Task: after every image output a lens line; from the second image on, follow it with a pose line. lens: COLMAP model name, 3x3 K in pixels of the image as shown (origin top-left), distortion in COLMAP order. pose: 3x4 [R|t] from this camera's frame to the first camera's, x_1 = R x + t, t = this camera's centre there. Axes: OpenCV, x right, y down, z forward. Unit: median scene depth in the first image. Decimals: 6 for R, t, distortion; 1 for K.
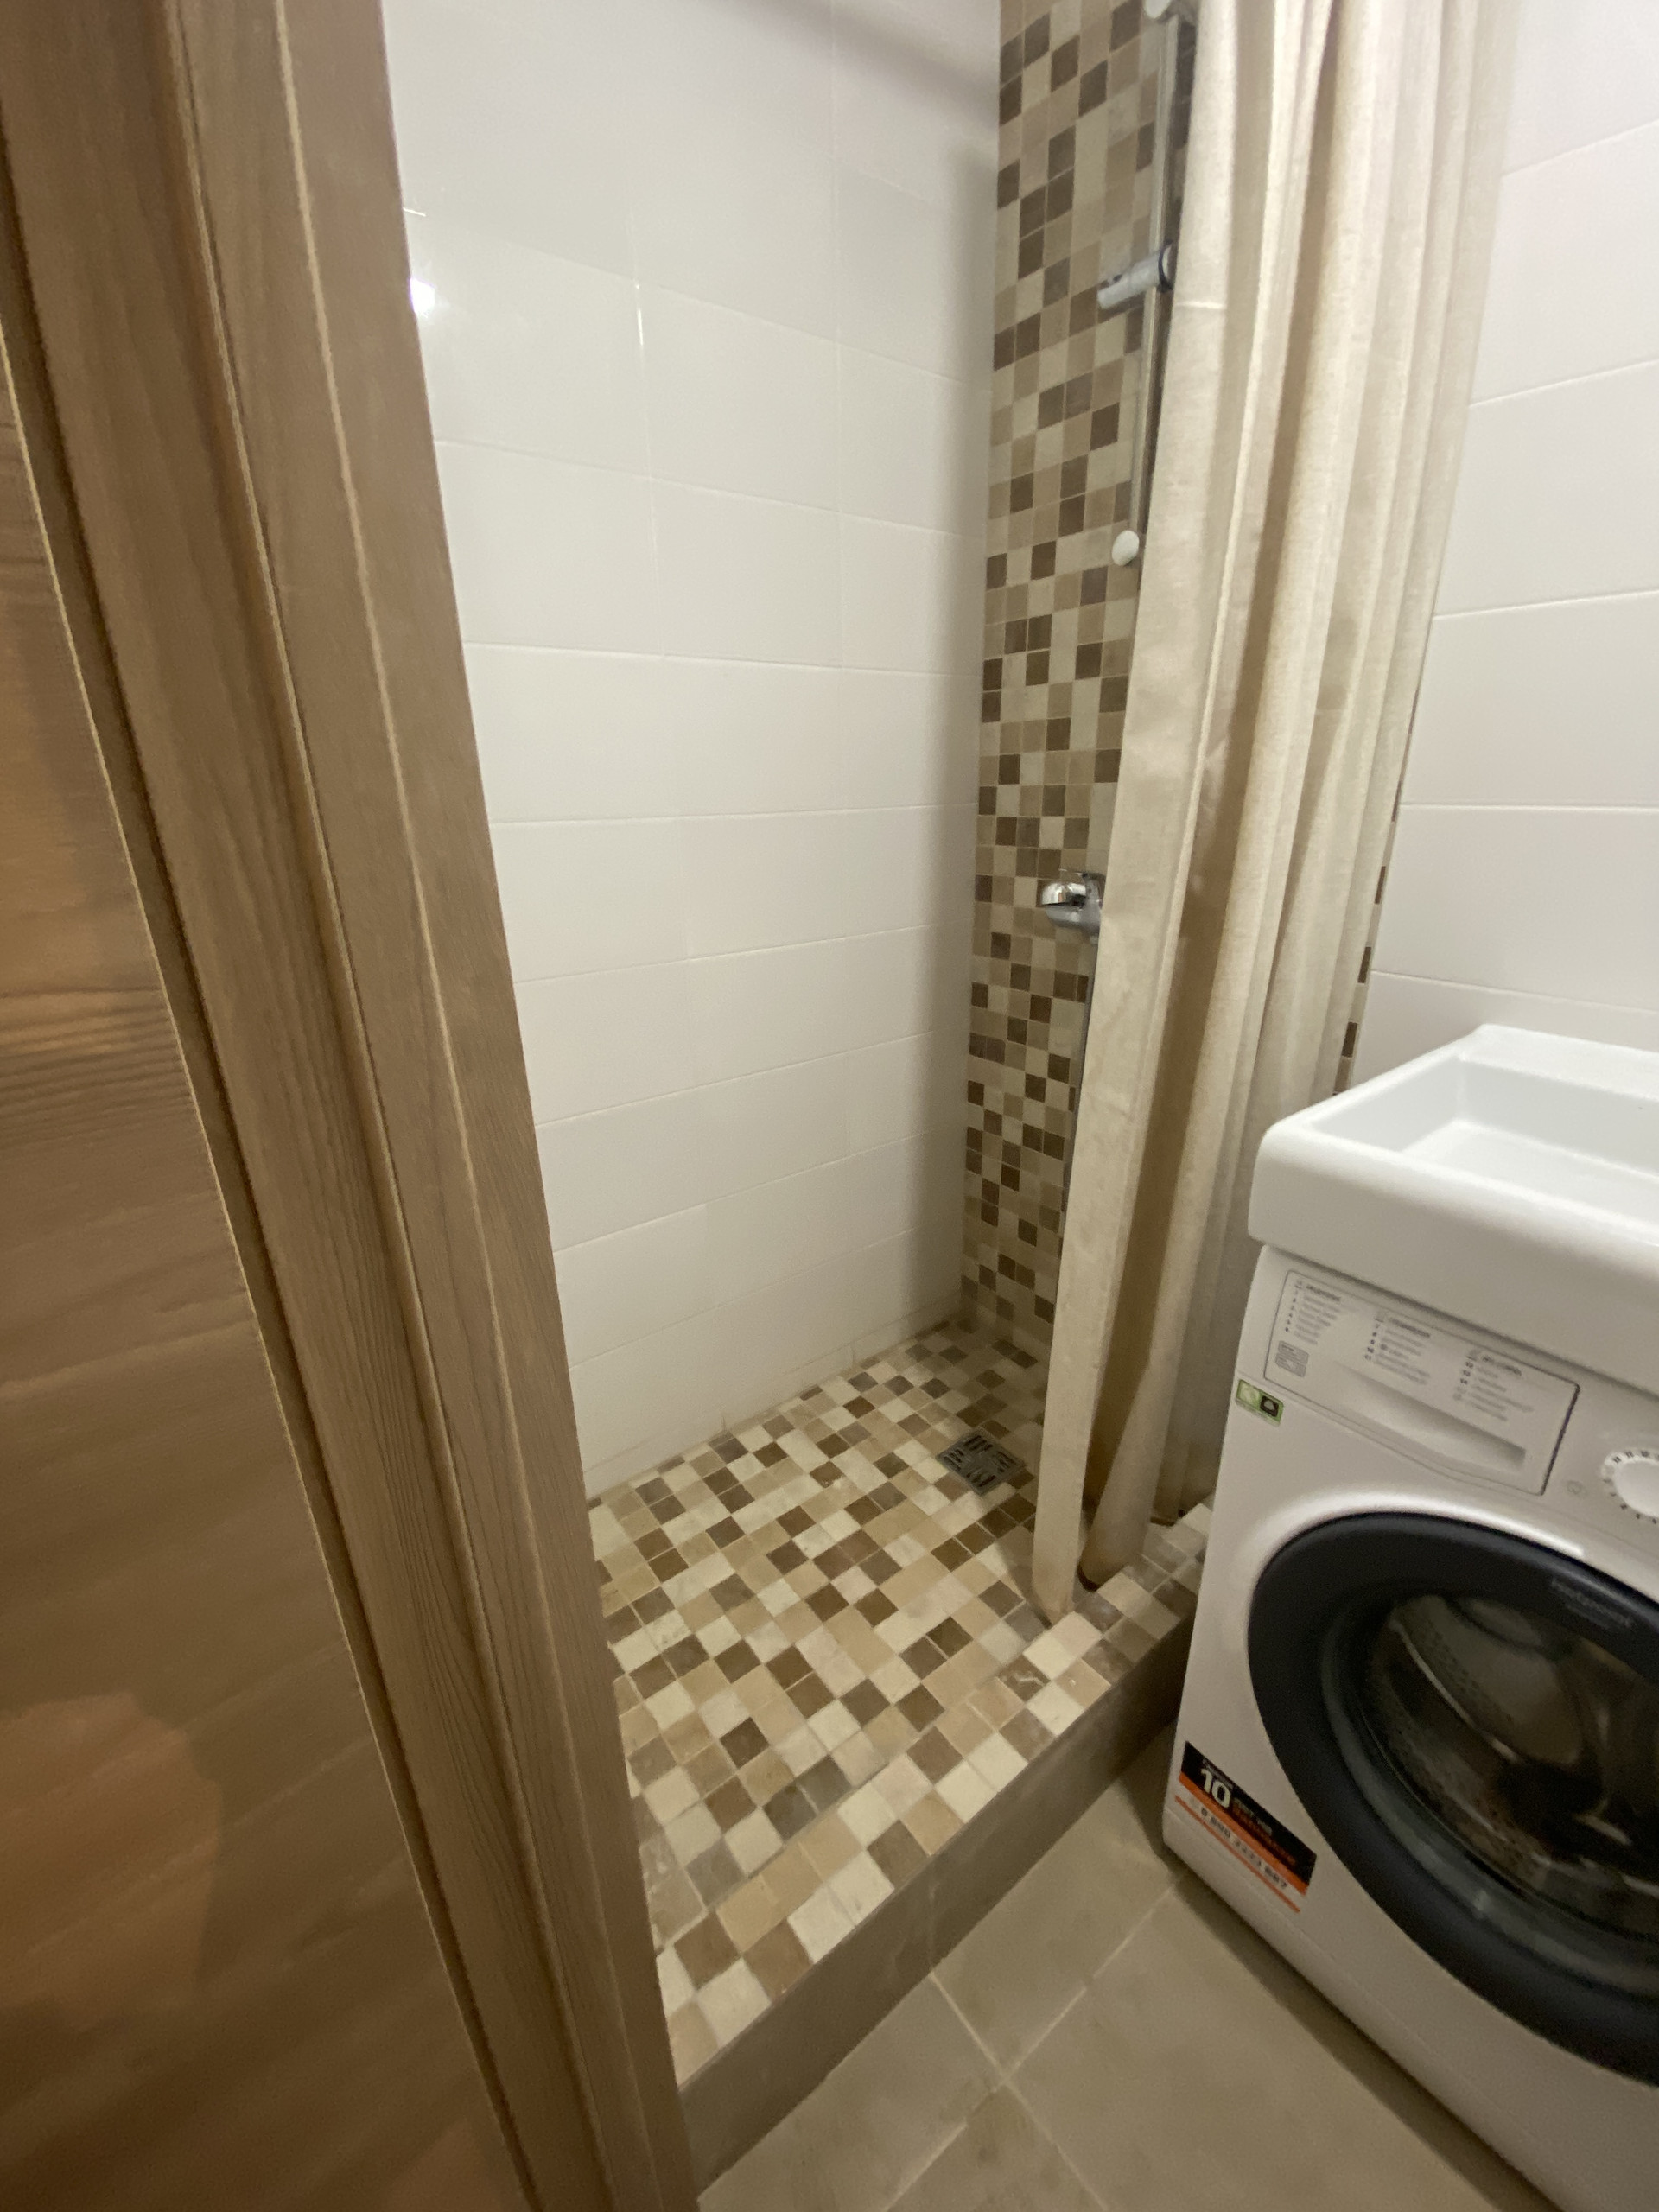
lens RADIAL K [[901.0, 0, 825.2], [0, 901.0, 1106.6], [0, 0, 1]] dist [0.018537, -0.017208]
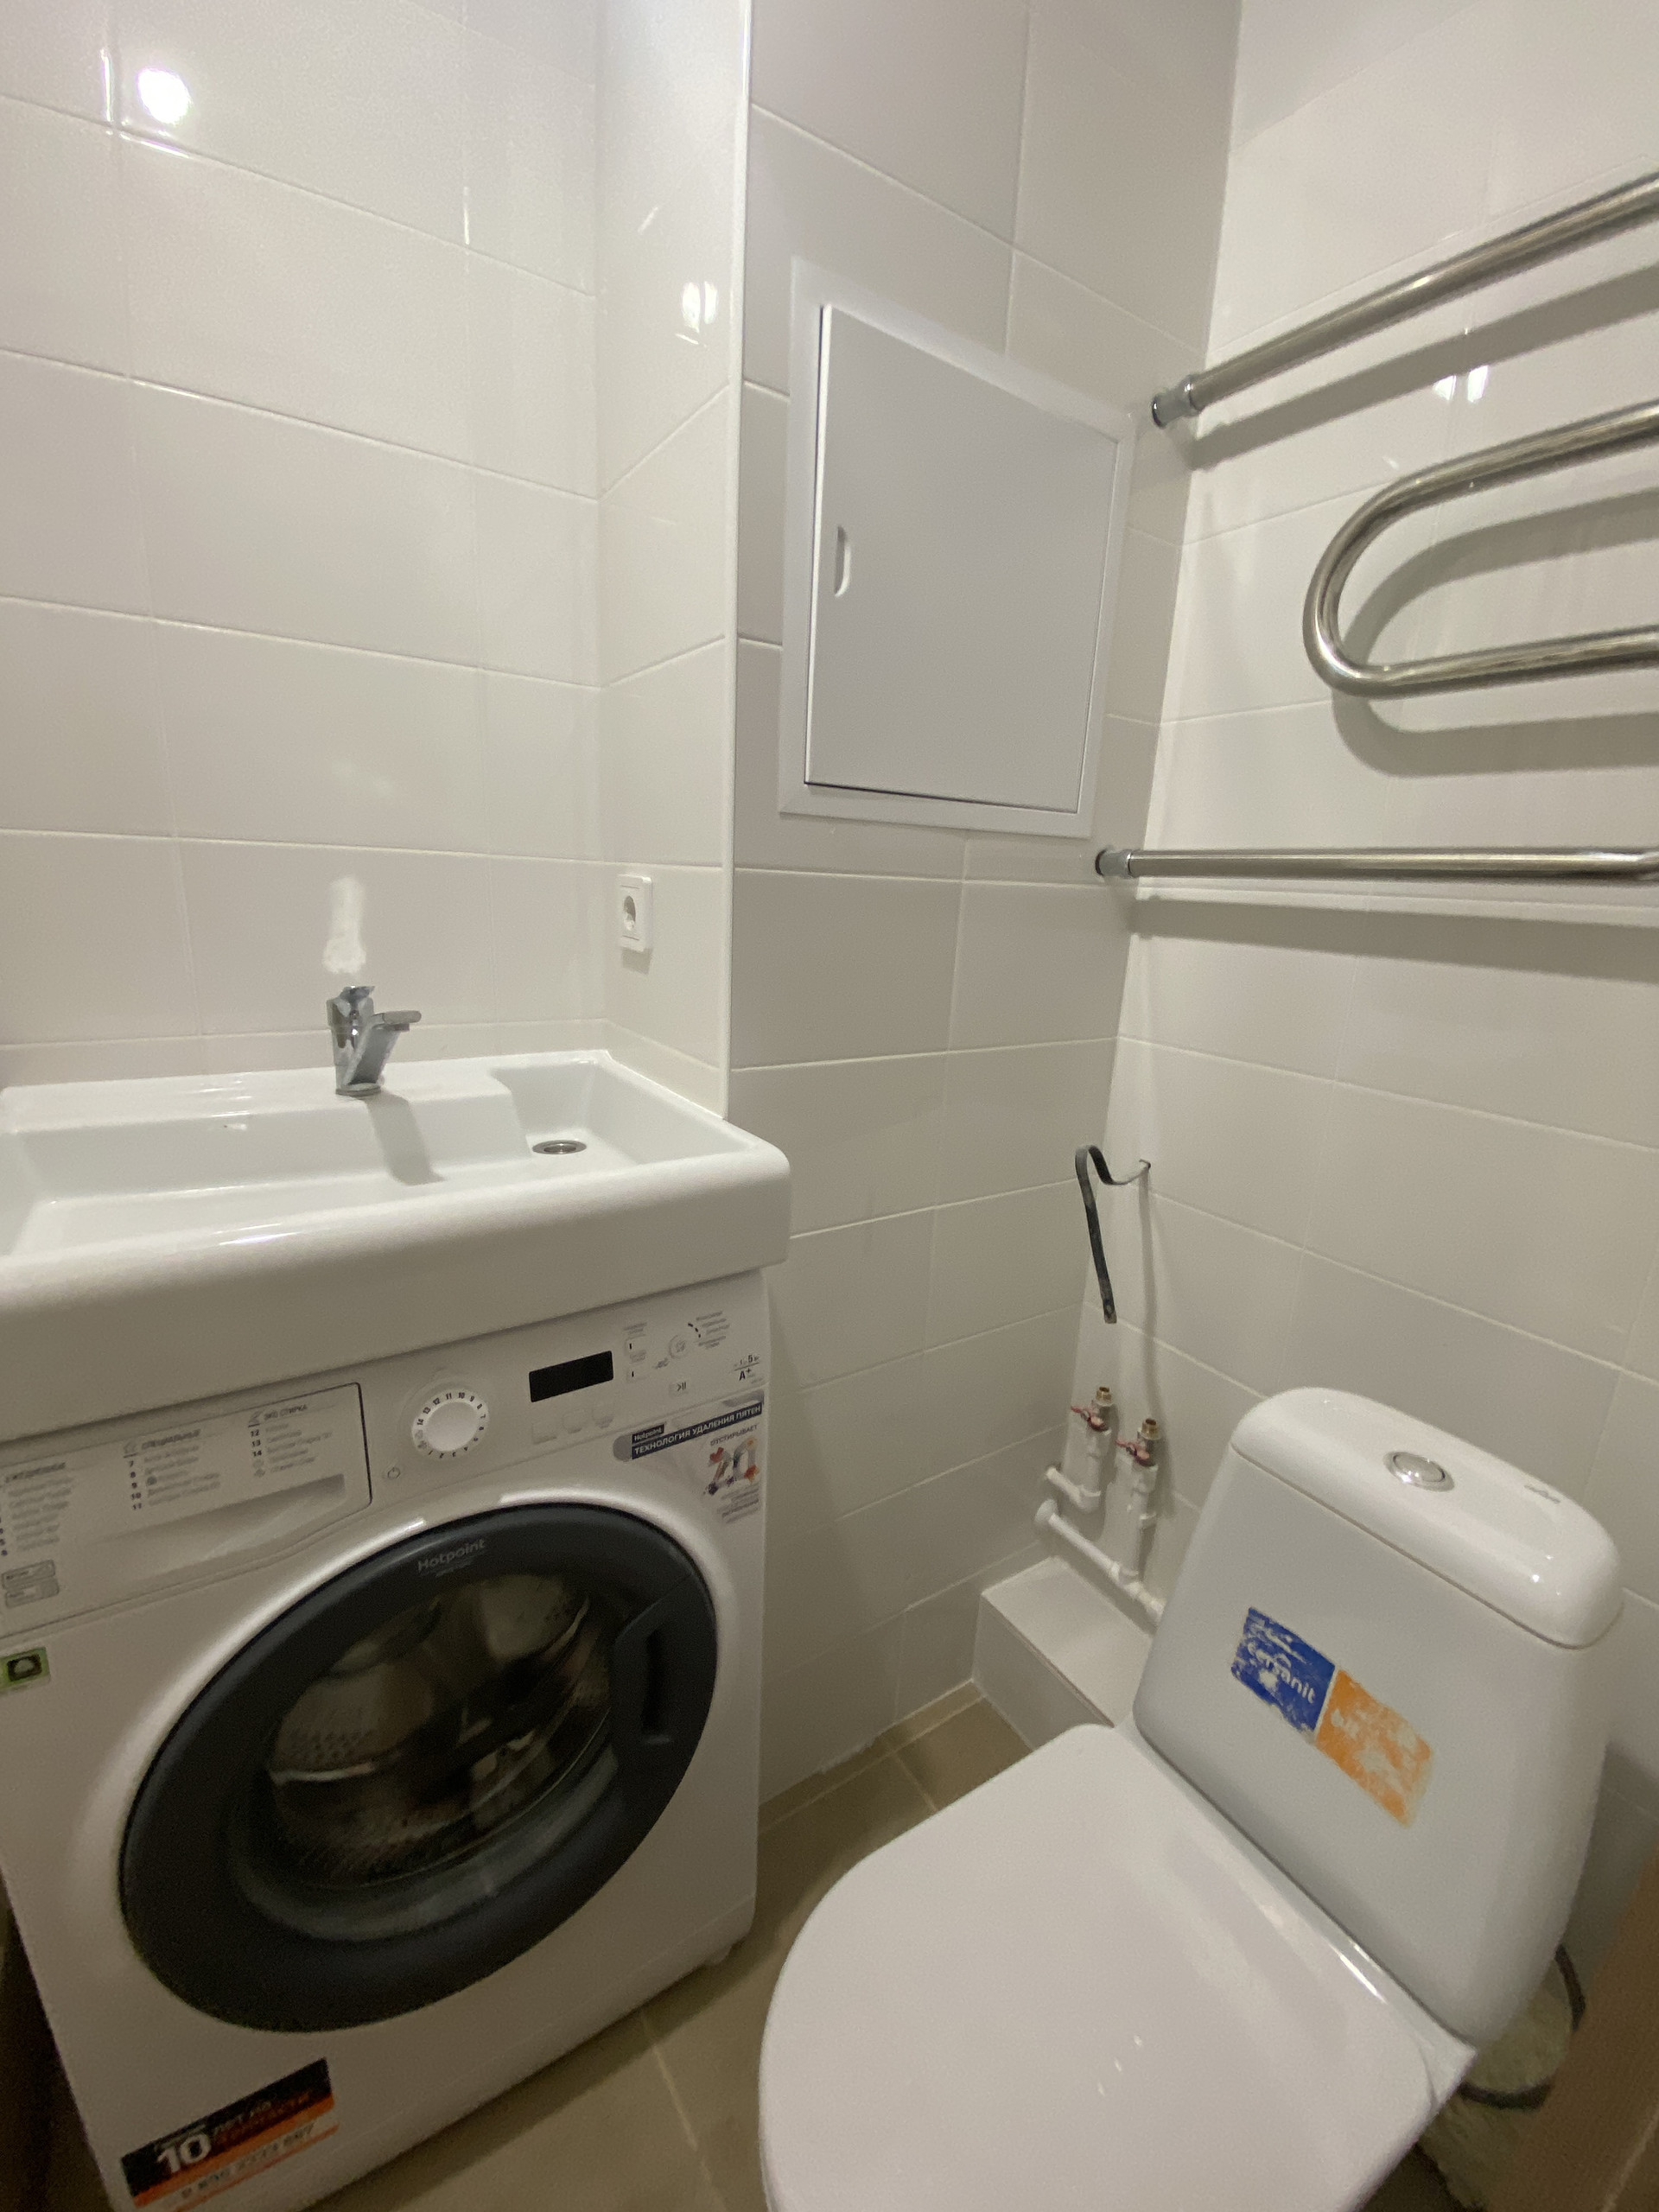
lens RADIAL K [[901.0, 0, 825.2], [0, 901.0, 1106.6], [0, 0, 1]] dist [0.018537, -0.017208]
pose [[0.066672, -0.222916, 0.972555, -0.033947], [0.296516, 0.935115, 0.194007, -0.016380], [-0.952698, 0.275443, 0.128444, 0.227099]]
